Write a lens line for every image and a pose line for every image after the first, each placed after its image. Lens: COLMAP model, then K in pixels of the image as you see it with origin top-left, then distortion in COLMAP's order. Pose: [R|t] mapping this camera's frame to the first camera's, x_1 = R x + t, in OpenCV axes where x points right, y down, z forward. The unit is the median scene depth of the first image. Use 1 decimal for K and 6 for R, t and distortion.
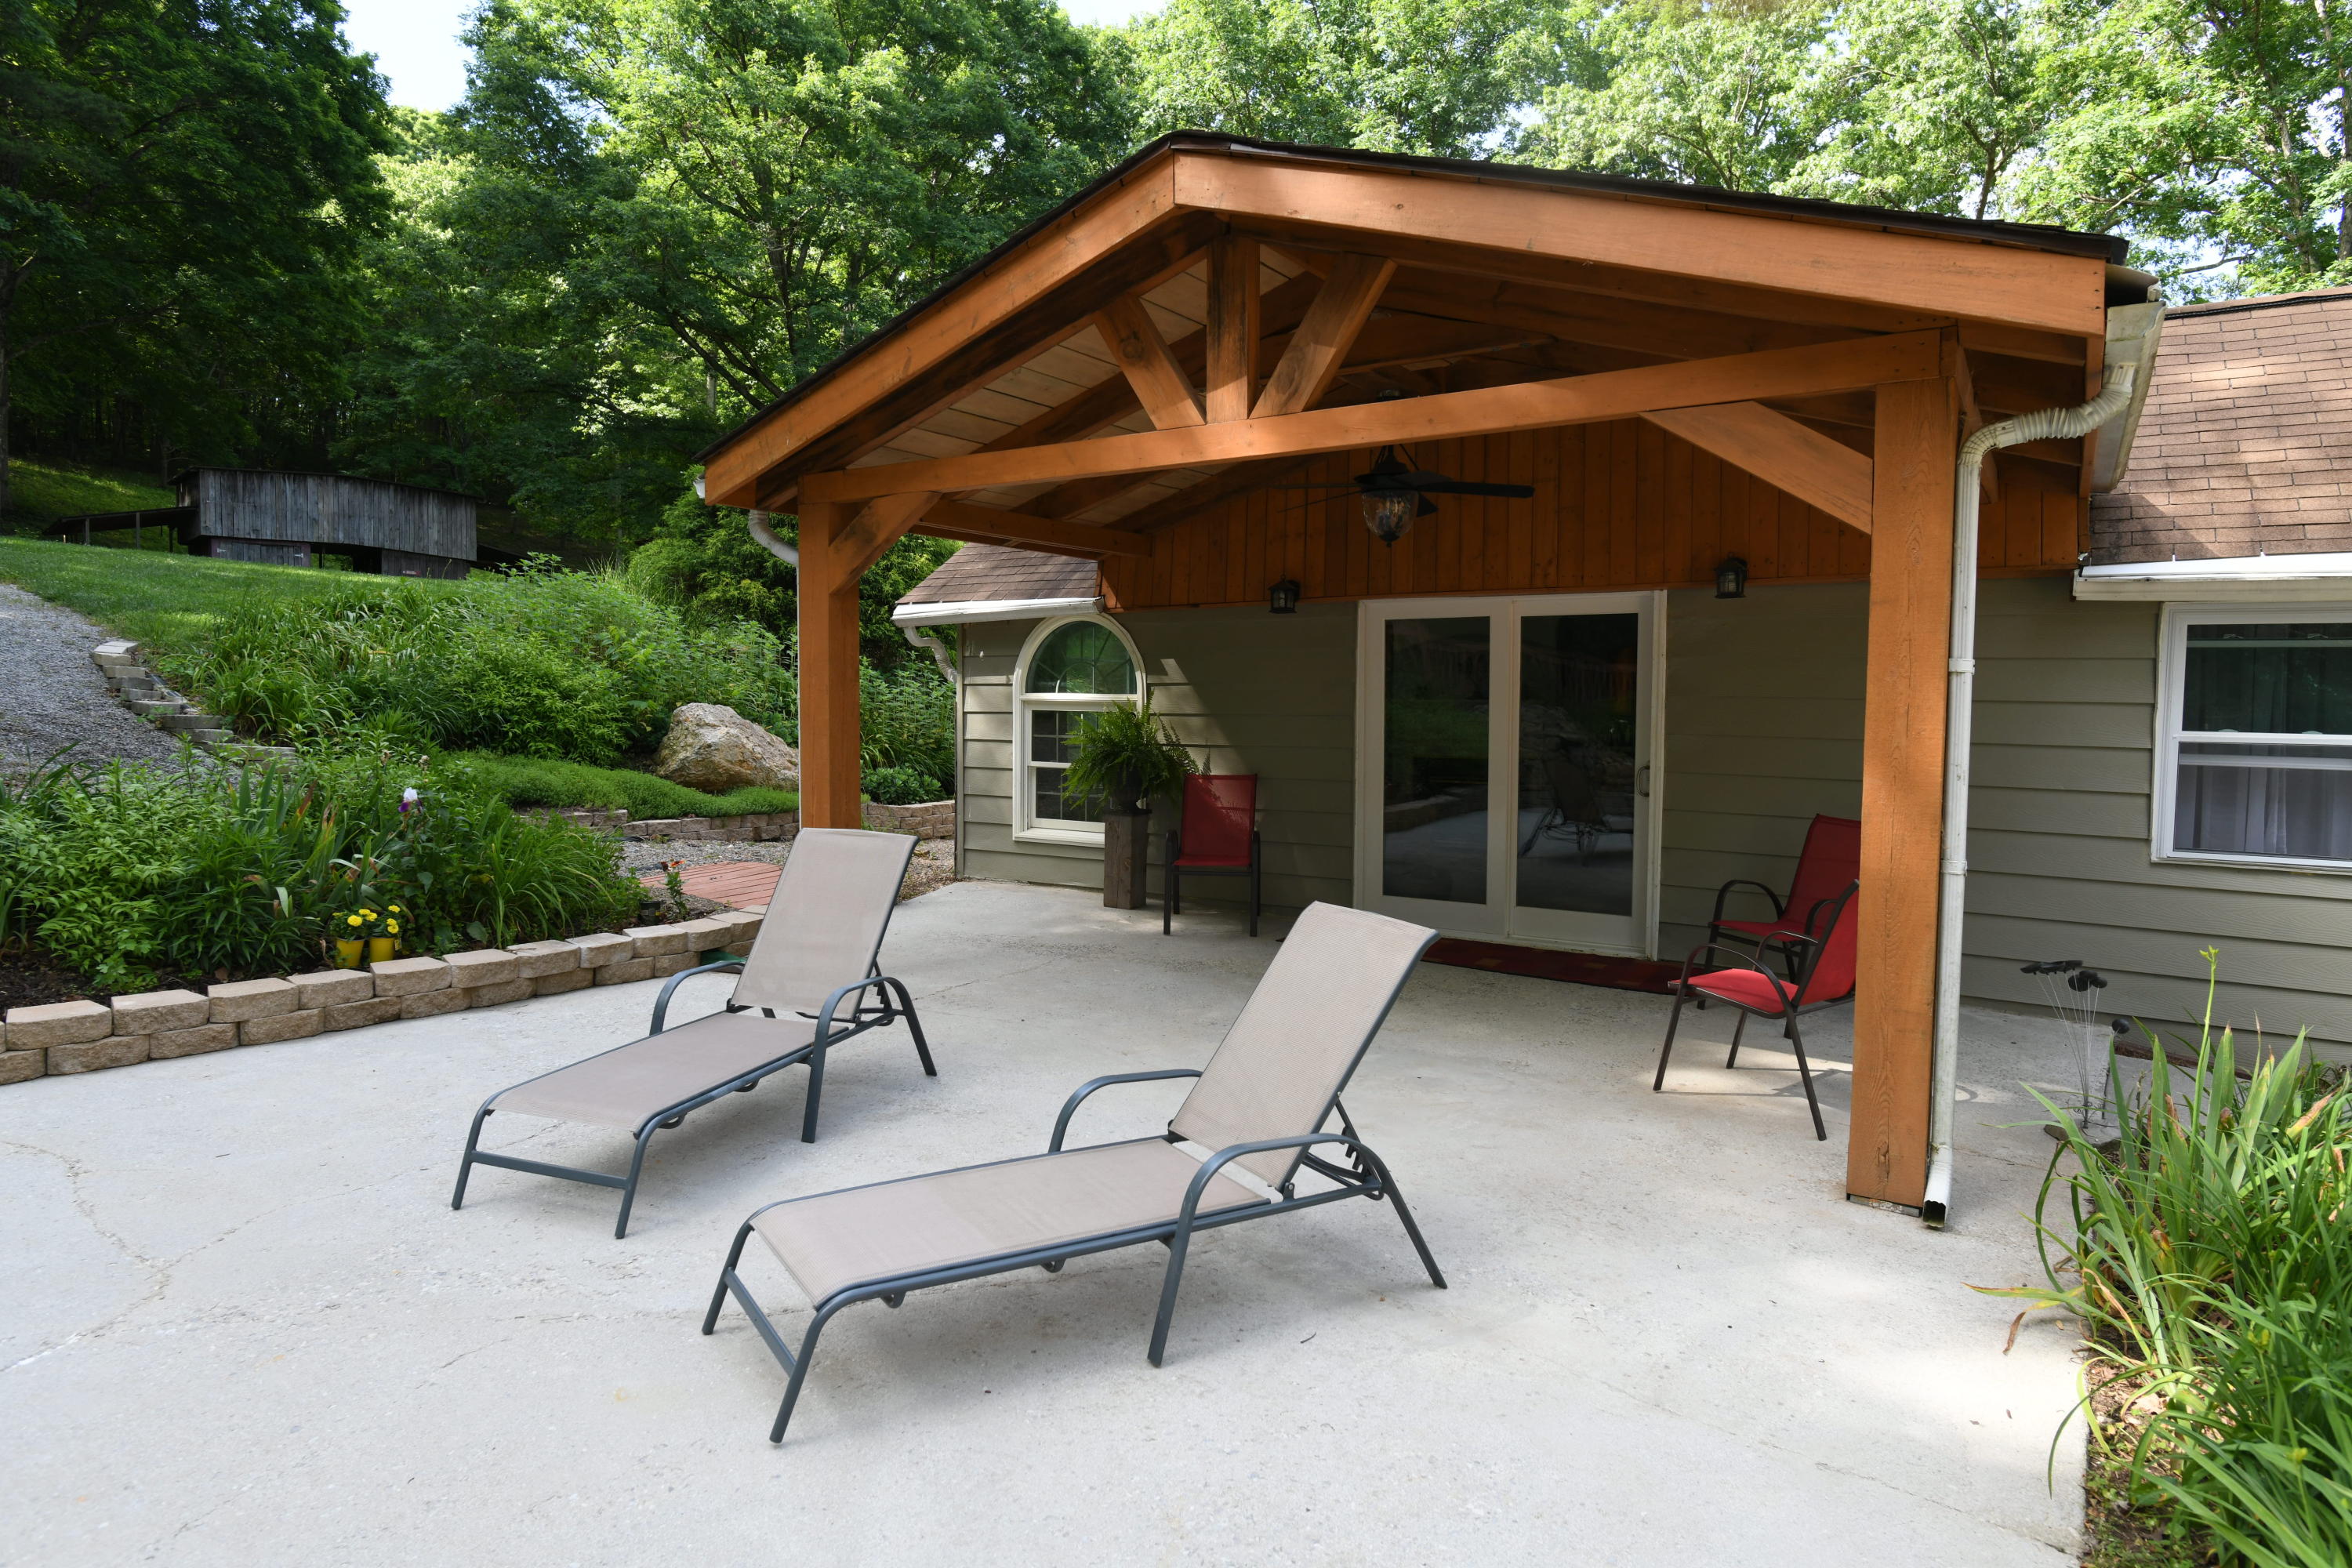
lens RADIAL K [[1338.8, 0, 1174.7], [0, 1338.8, 775.3], [0, 0, 1]] dist [-0.026917, 0.013500]
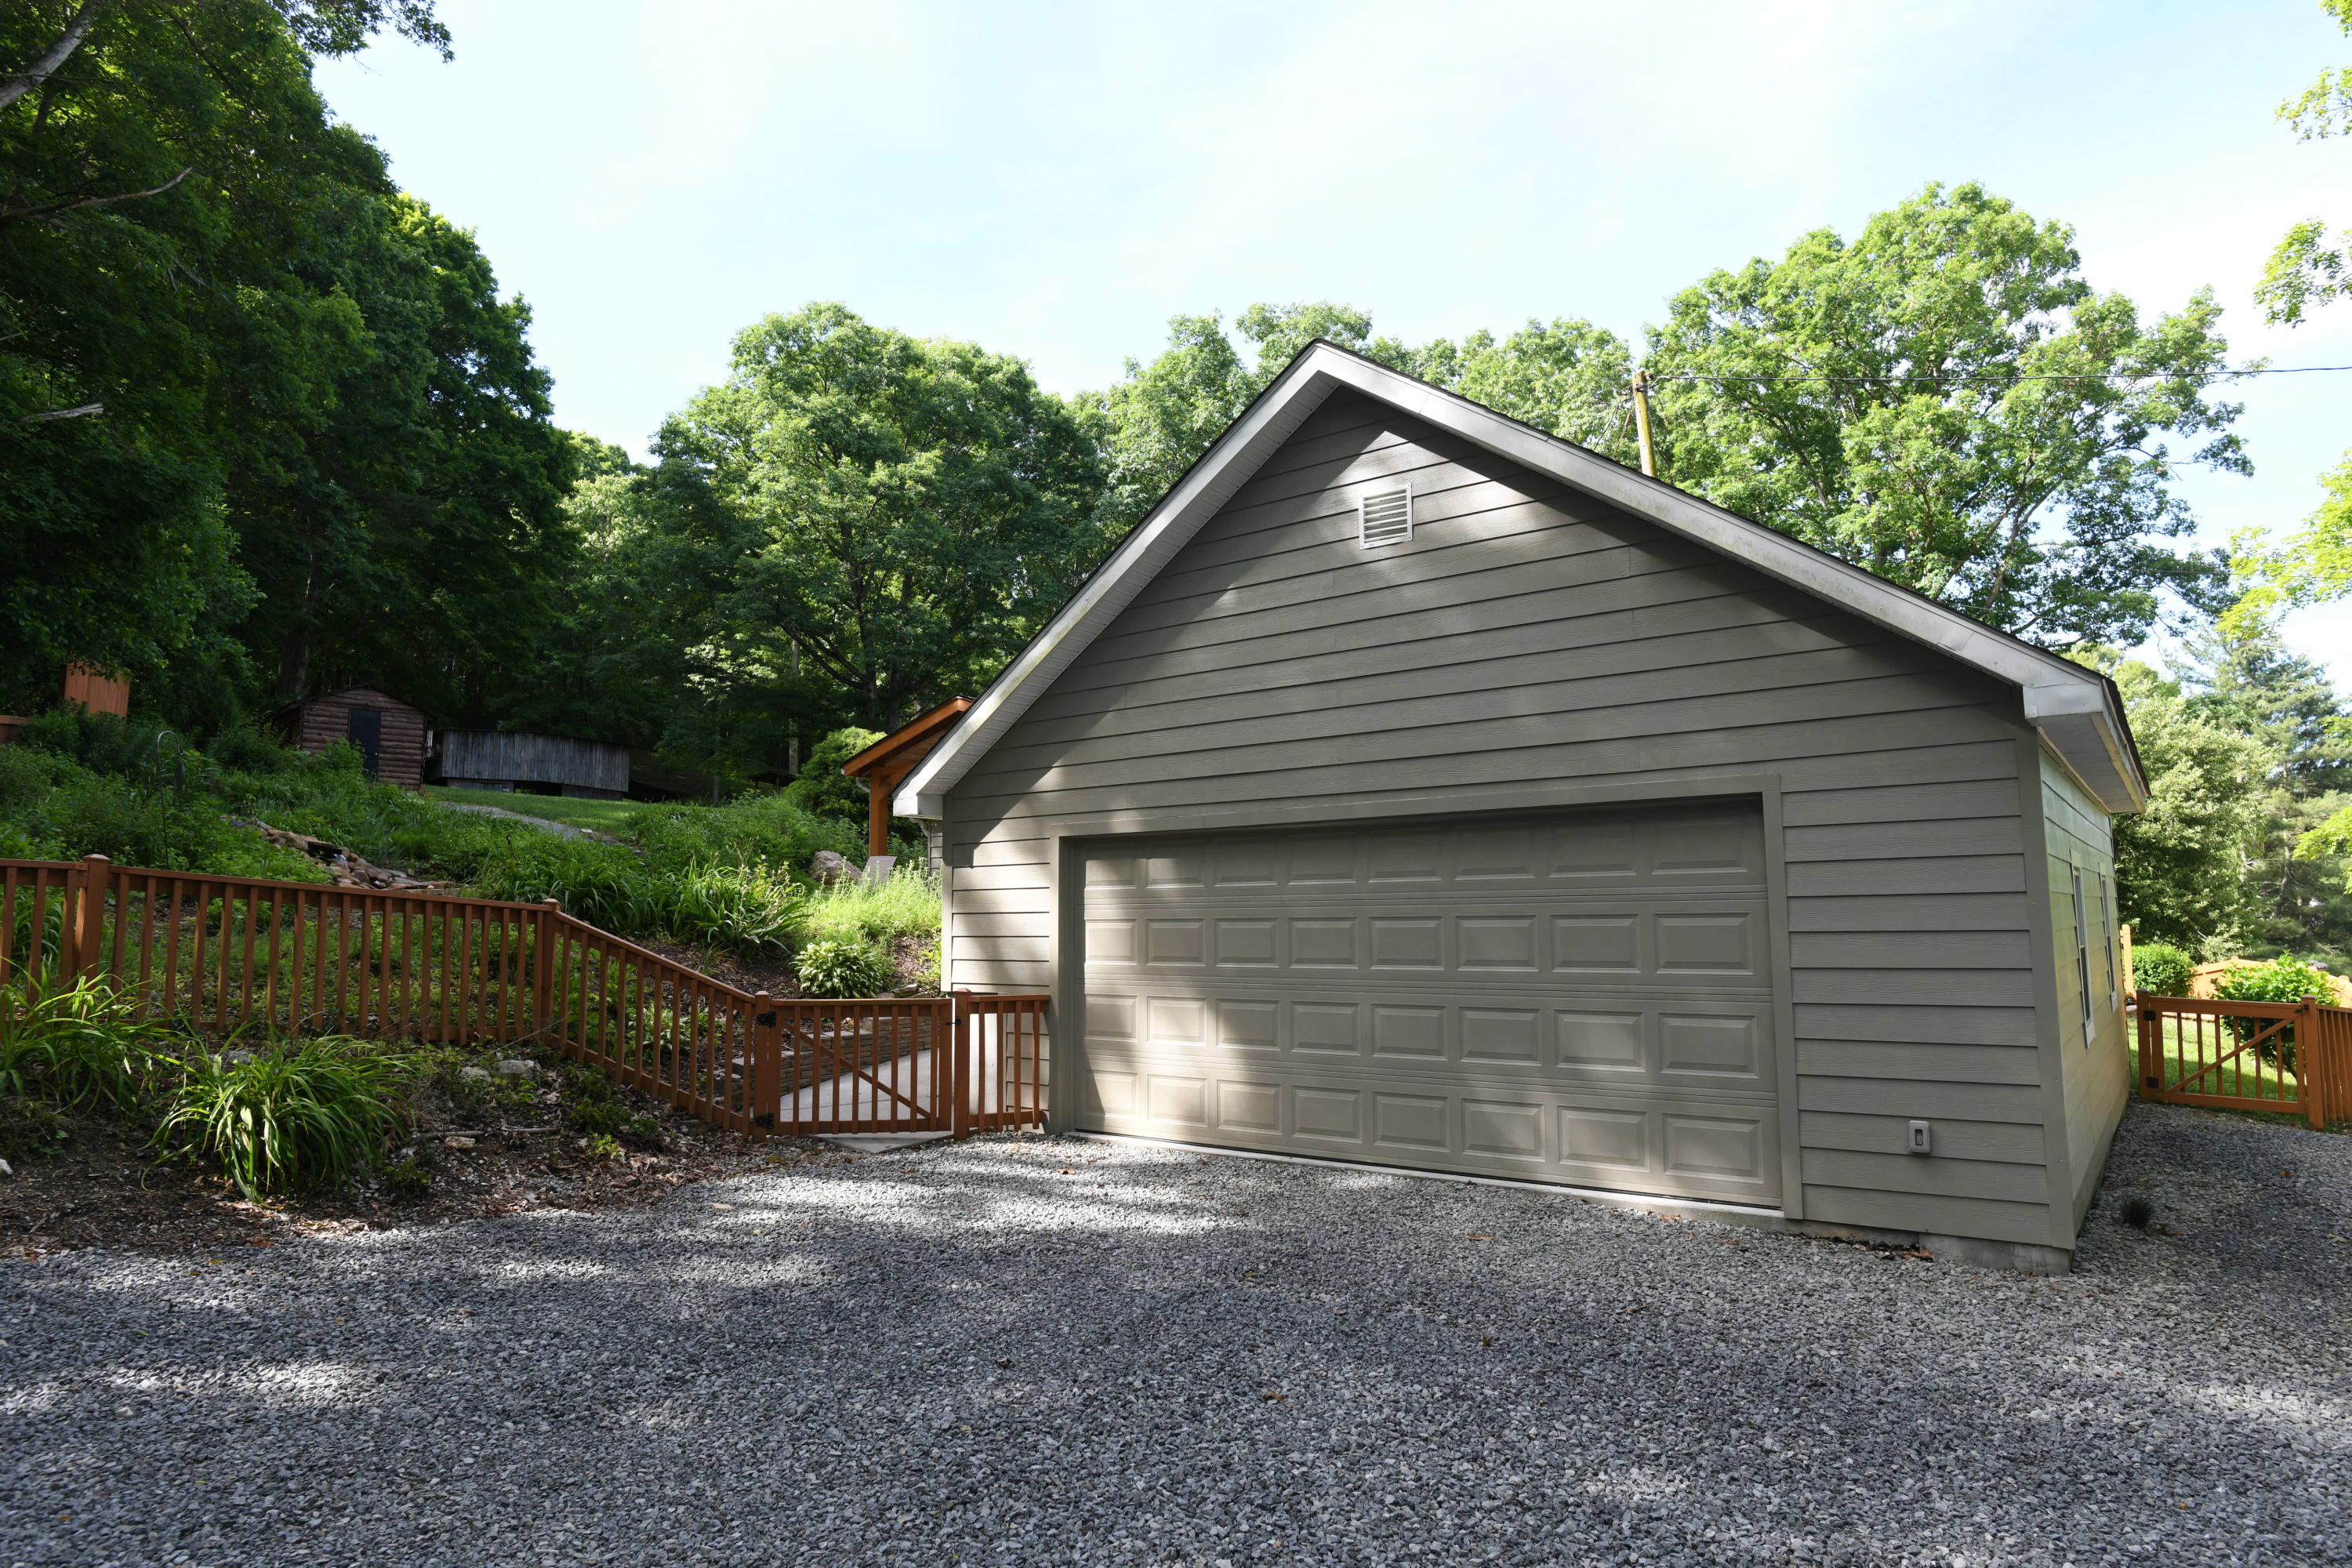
lens RADIAL K [[1338.8, 0, 1178.5], [0, 1338.8, 787.9], [0, 0, 1]] dist [-0.026917, 0.013500]
pose [[0.999056, -0.020371, -0.038364, 0.116654], [0.014328, 0.988329, -0.151661, 0.065791], [0.041006, 0.150968, 0.987688, -0.429368]]
